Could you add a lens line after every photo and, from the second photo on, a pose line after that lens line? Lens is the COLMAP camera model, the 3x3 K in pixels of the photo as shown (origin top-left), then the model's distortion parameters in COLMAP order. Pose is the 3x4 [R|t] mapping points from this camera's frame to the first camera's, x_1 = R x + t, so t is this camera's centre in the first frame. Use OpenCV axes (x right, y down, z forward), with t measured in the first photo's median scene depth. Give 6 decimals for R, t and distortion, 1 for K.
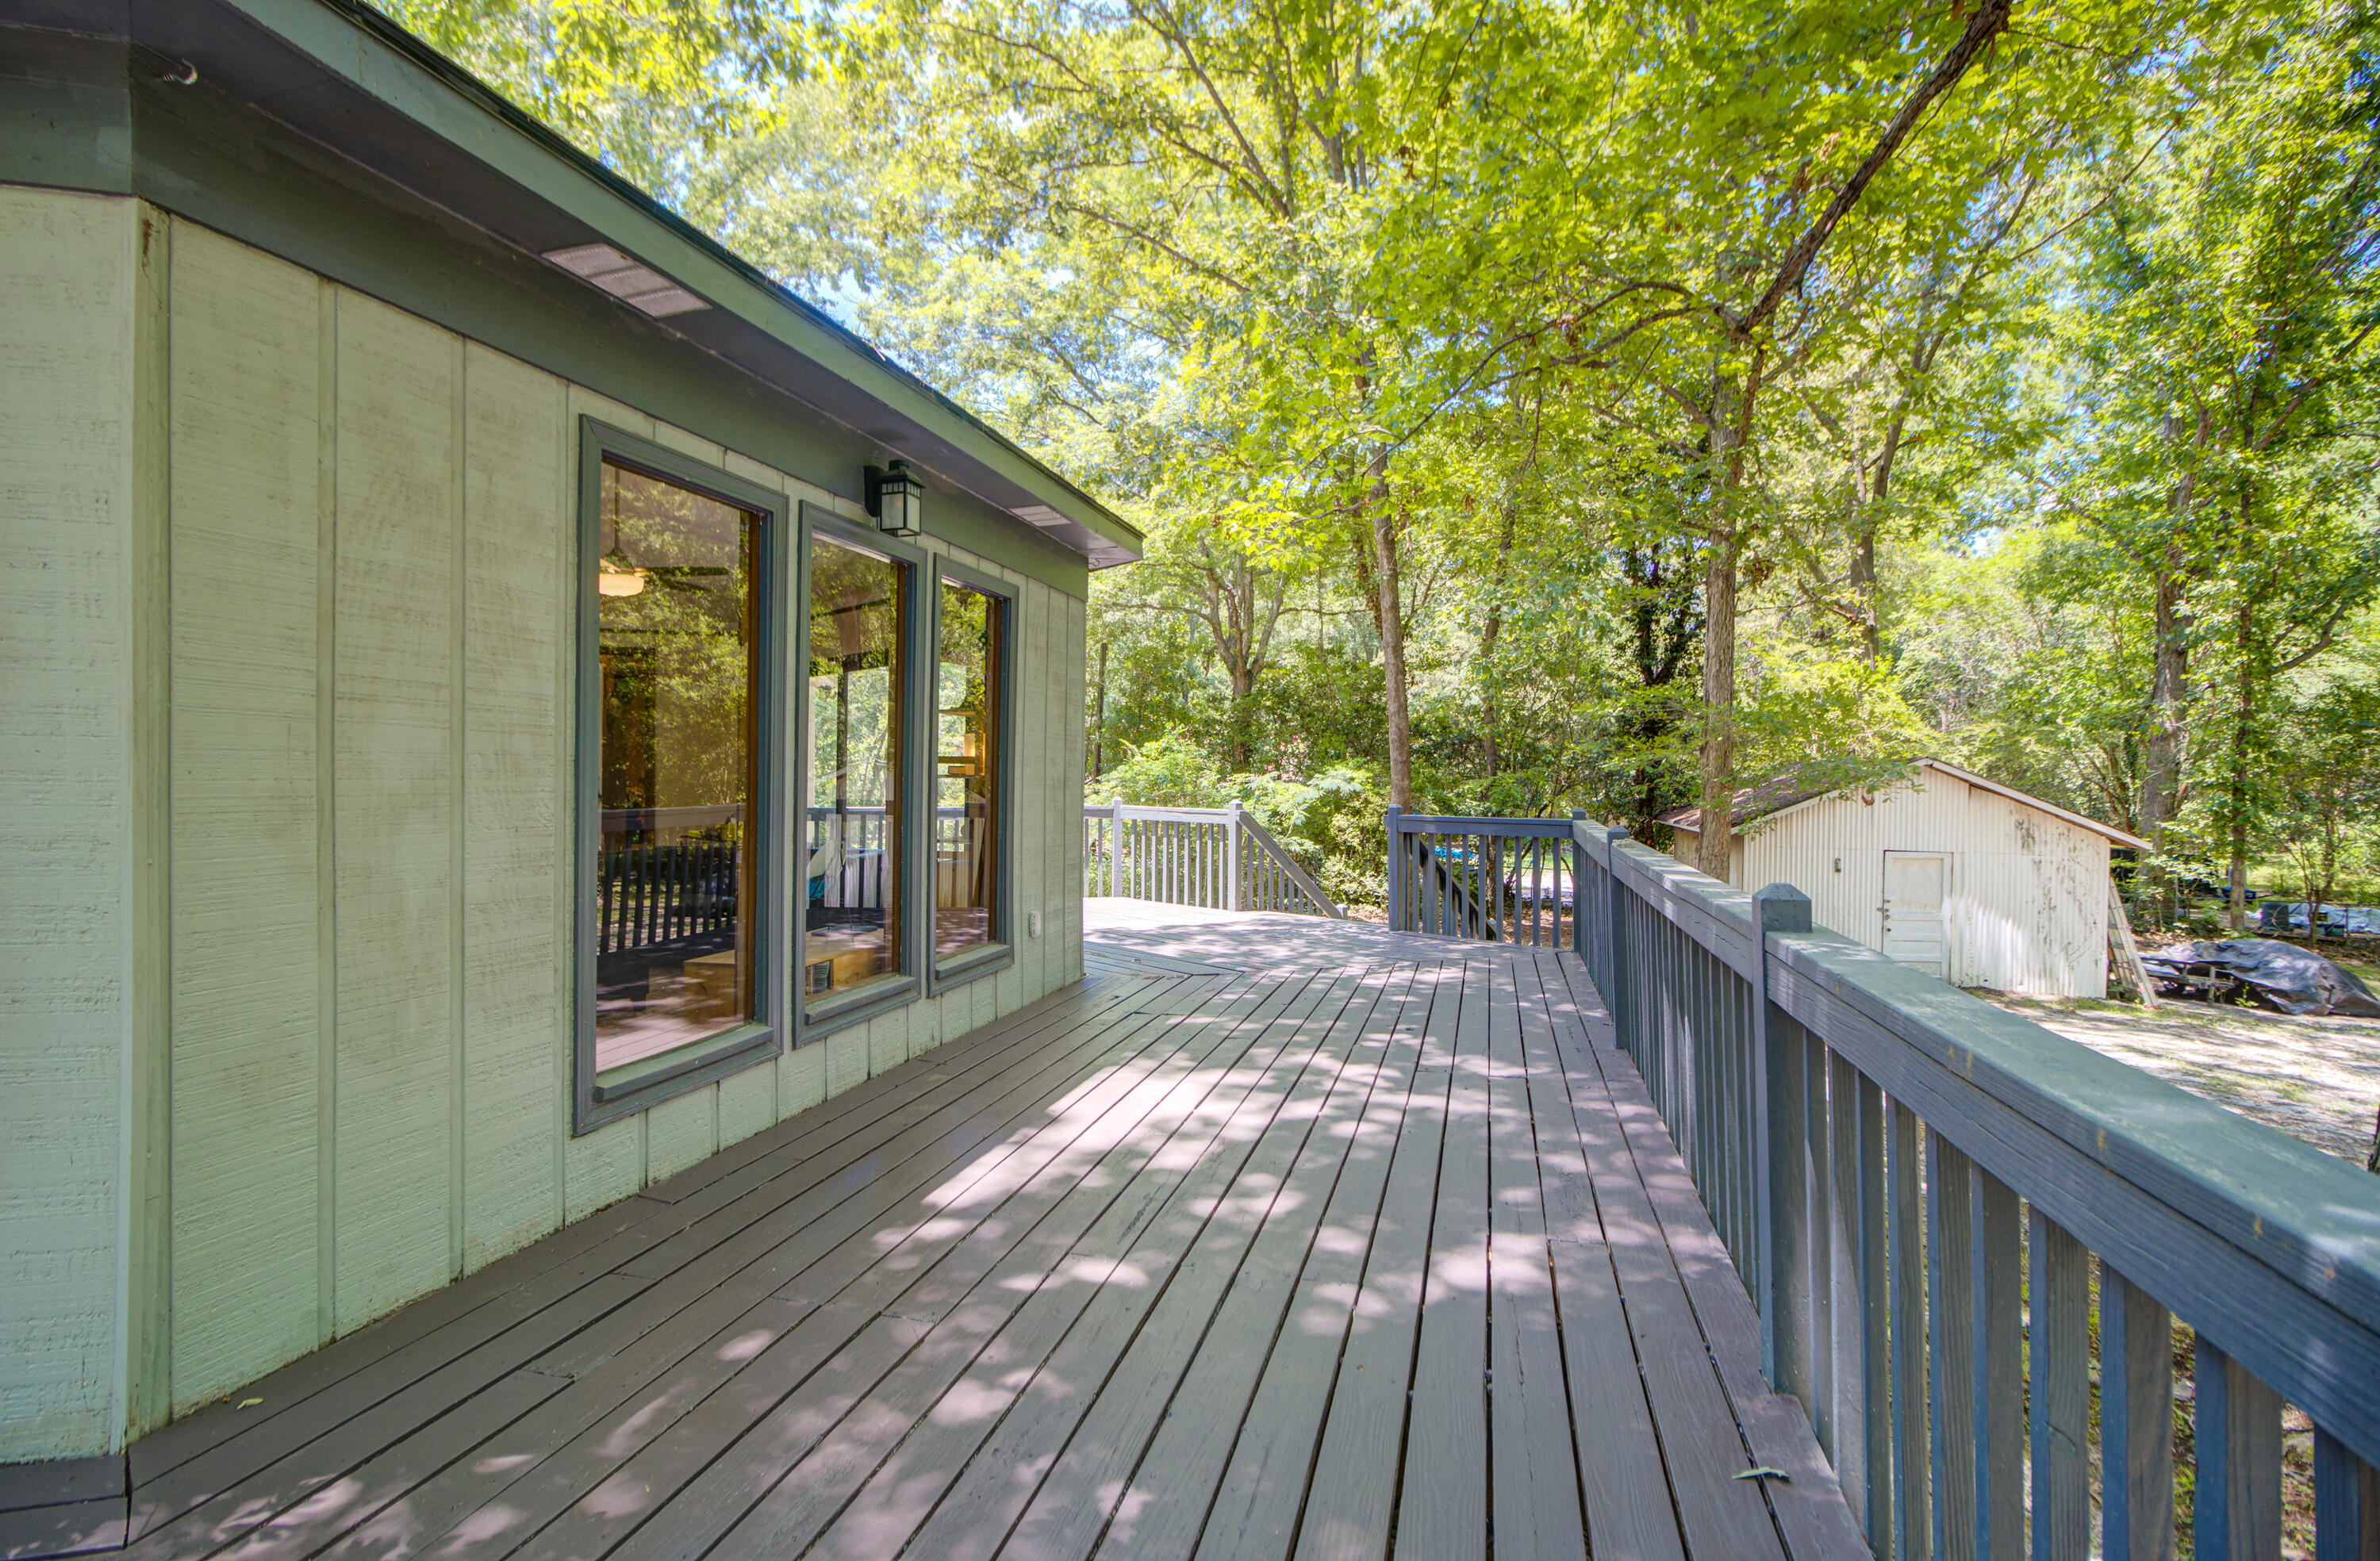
lens RADIAL K [[1089.7, 0, 1183.7], [0, 1089.7, 770.7], [0, 0, 1]] dist [-0.012079, 0.008158]
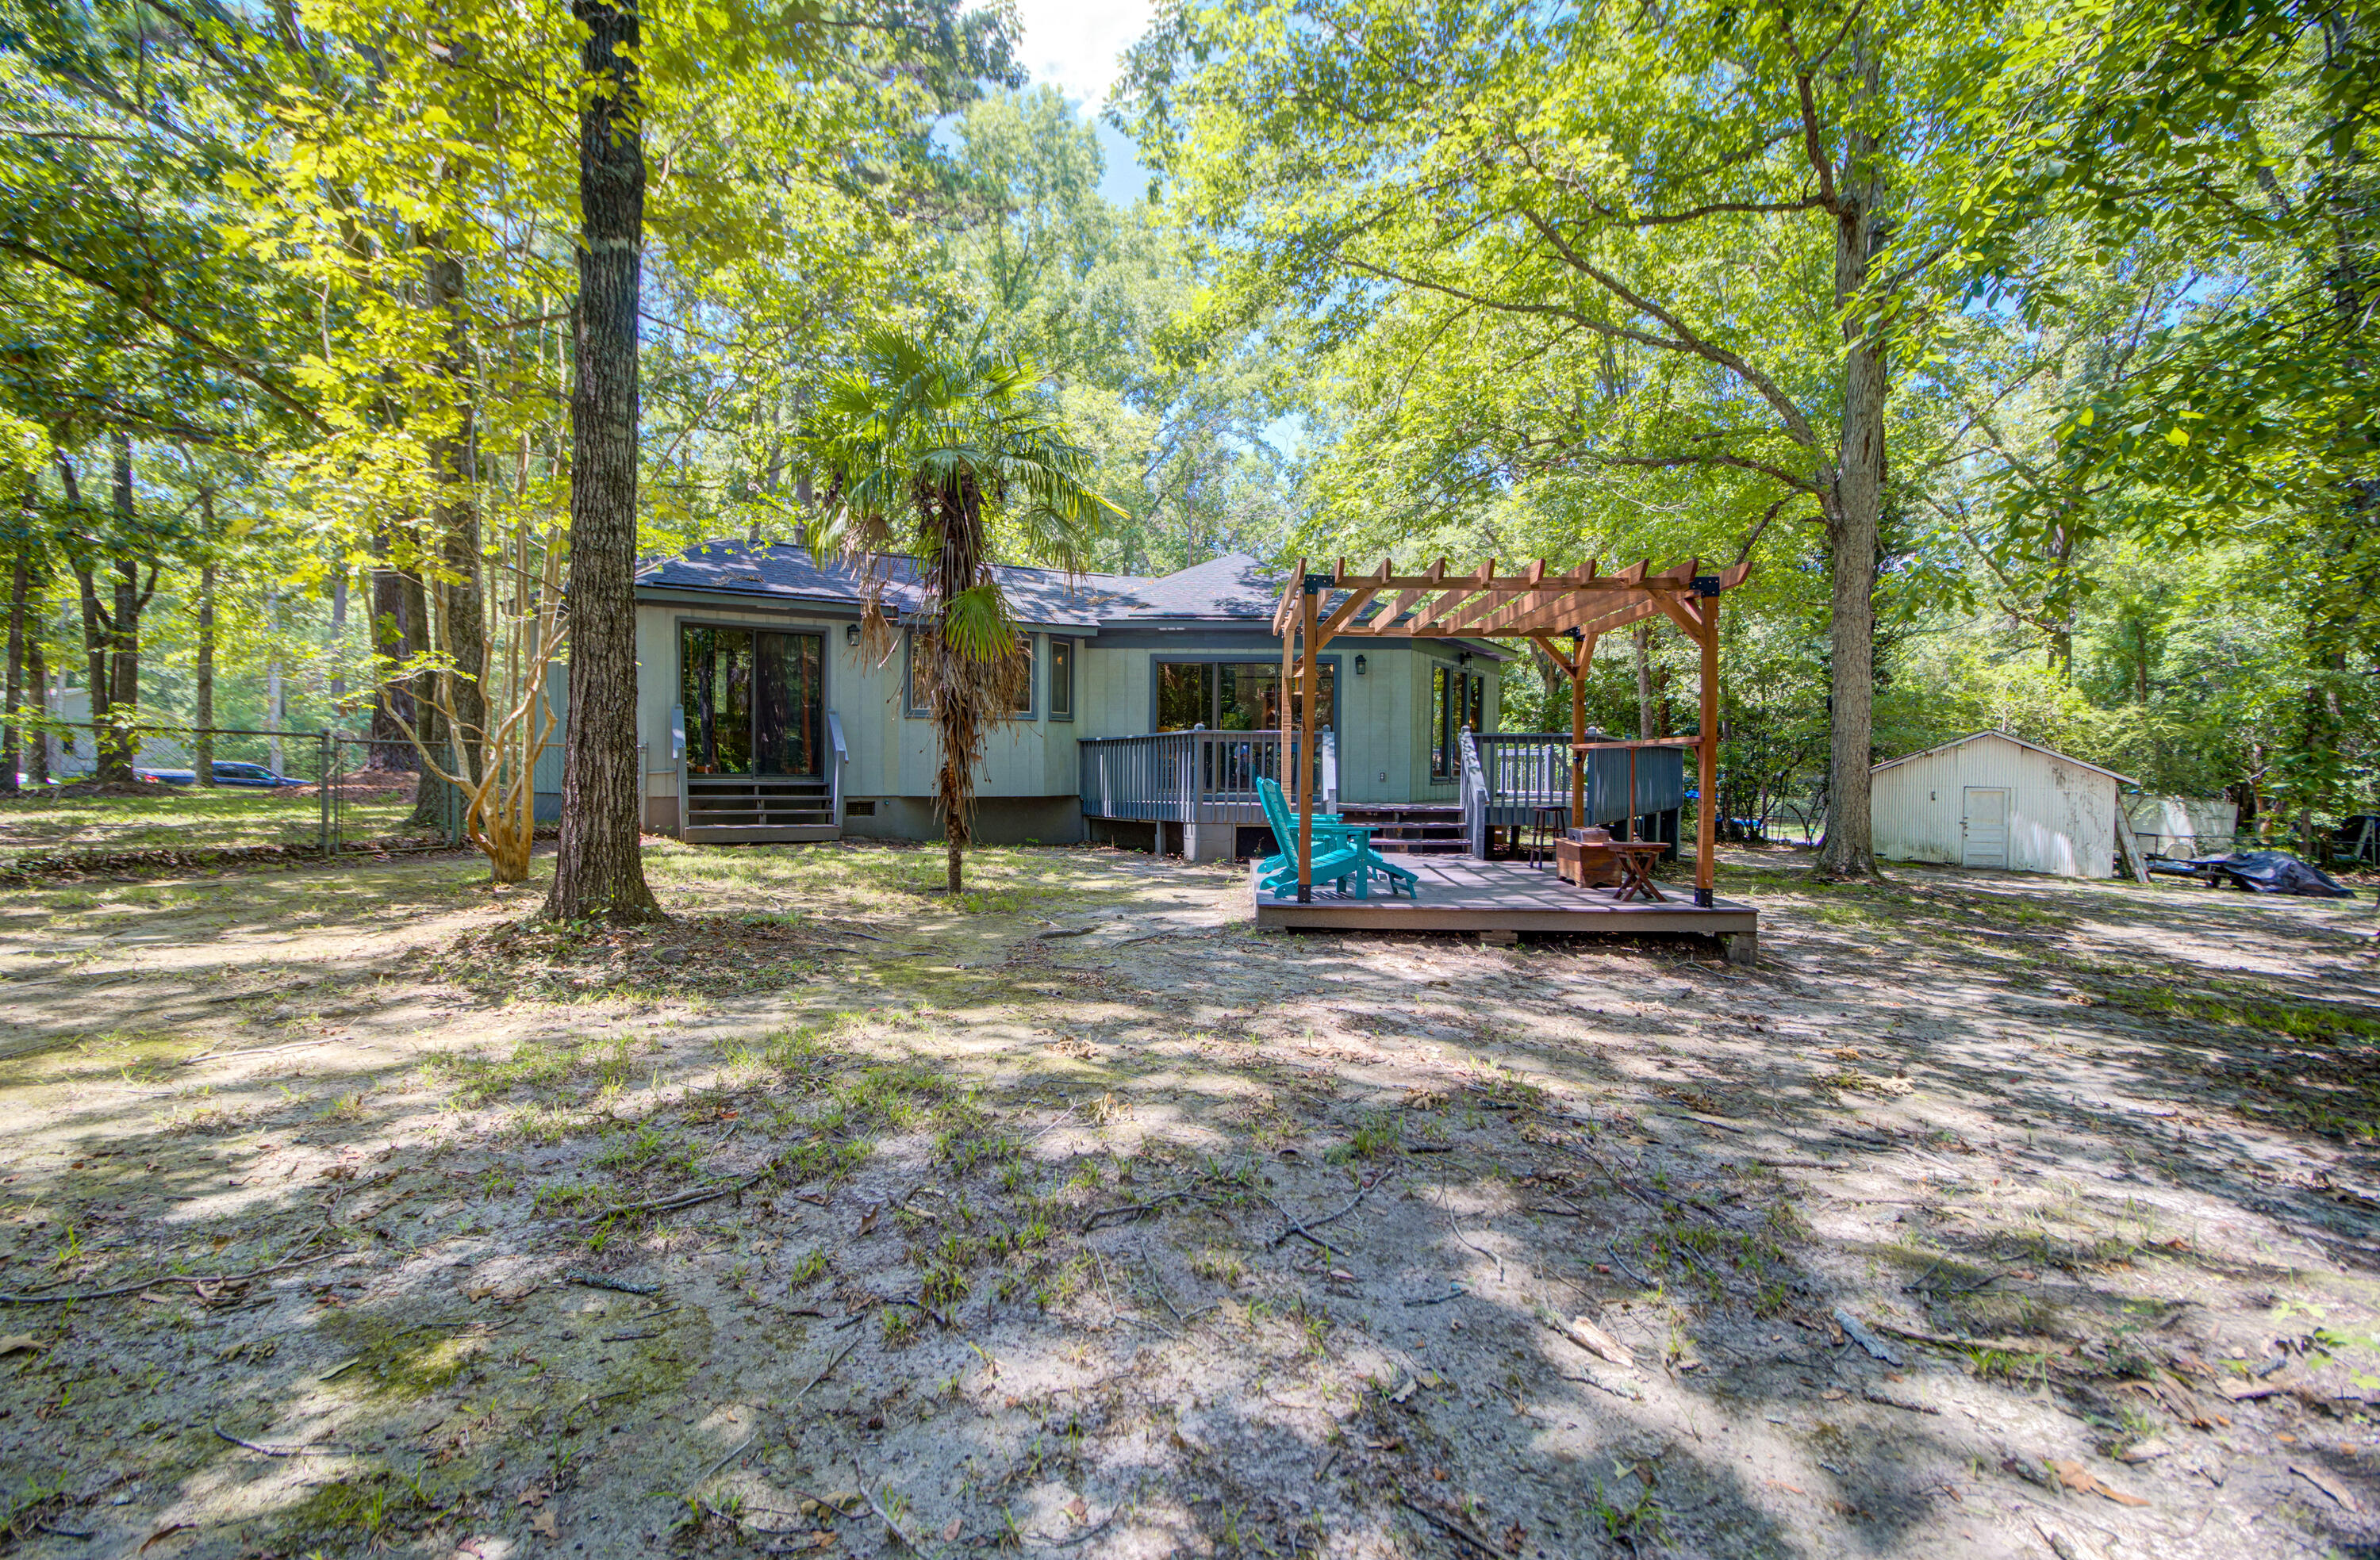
lens RADIAL K [[1096.5, 0, 1184.1], [0, 1096.5, 778.2], [0, 0, 1]] dist [-0.007701, 0.000376]
pose [[0.963404, 0.004272, -0.268020, -0.037153], [-0.000834, 0.999916, 0.012943, 0.032838], [0.268053, -0.012246, 0.963326, -0.726230]]
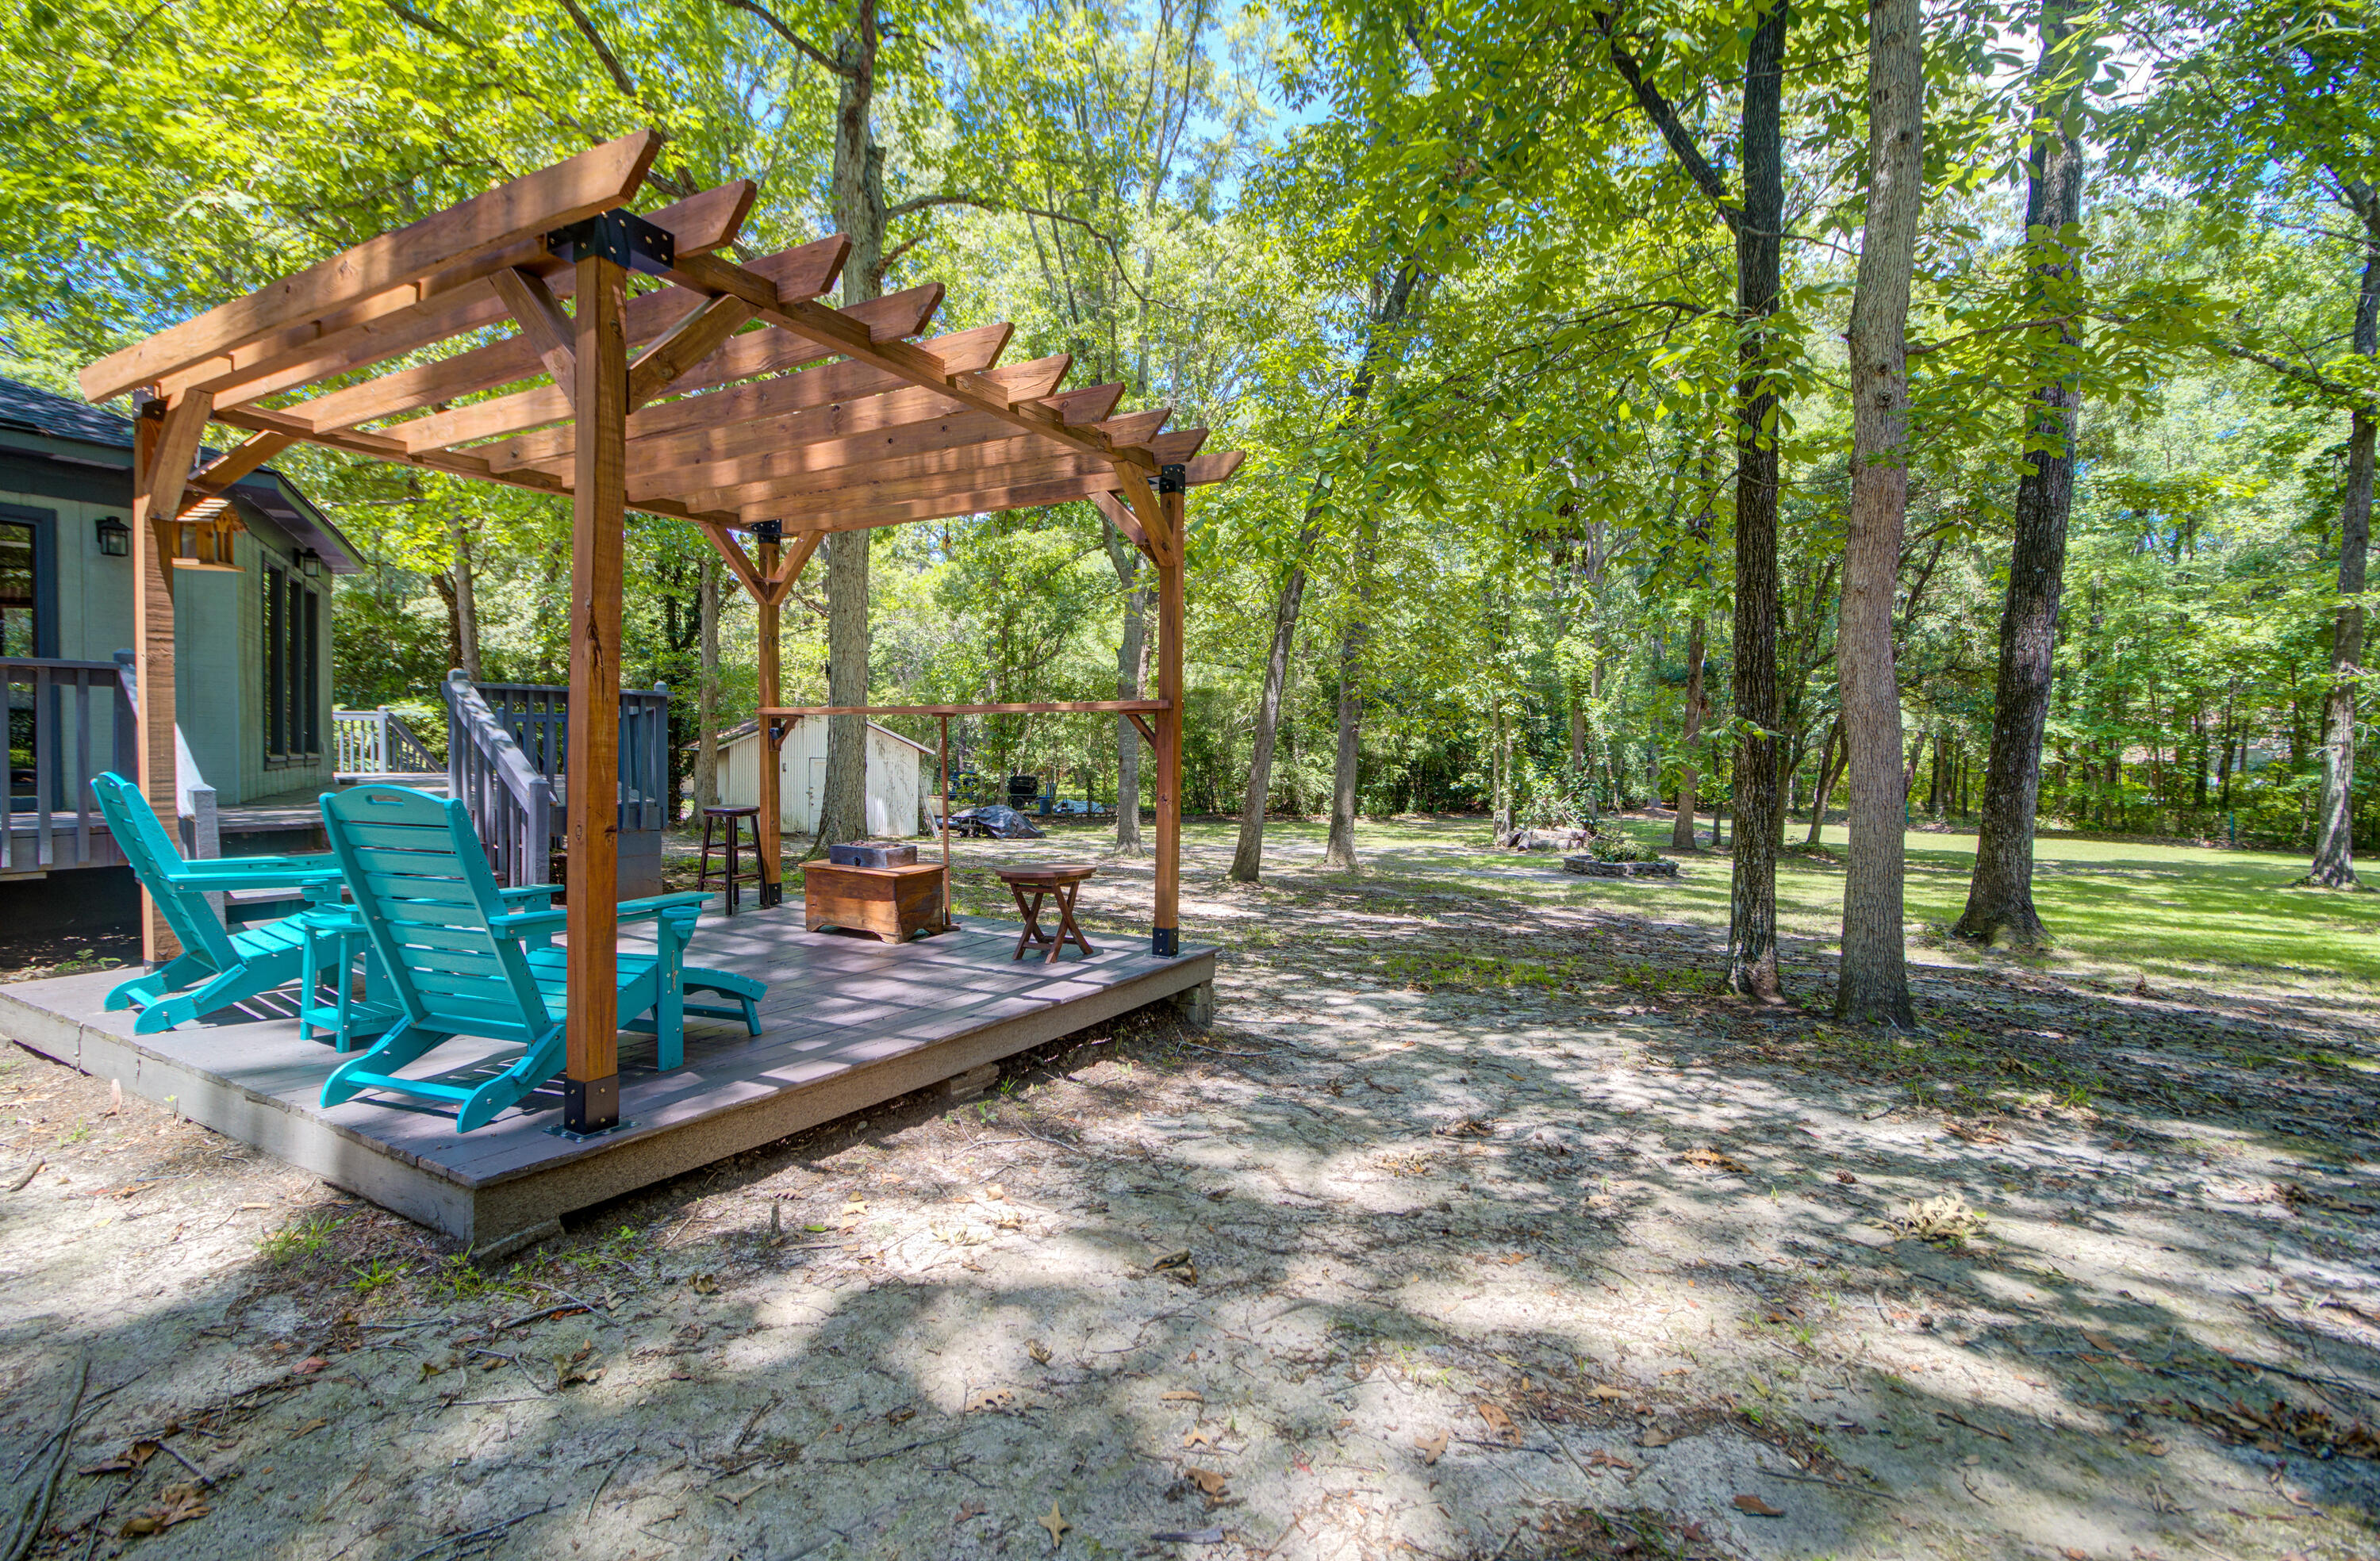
lens RADIAL K [[1089.7, 0, 1186.2], [0, 1089.7, 779.0], [0, 0, 1]] dist [-0.012079, 0.008158]
pose [[0.685800, -0.020462, 0.727502, -0.151177], [-0.008896, 0.999294, 0.036493, 0.031692], [-0.727736, -0.031498, 0.685134, -0.481854]]
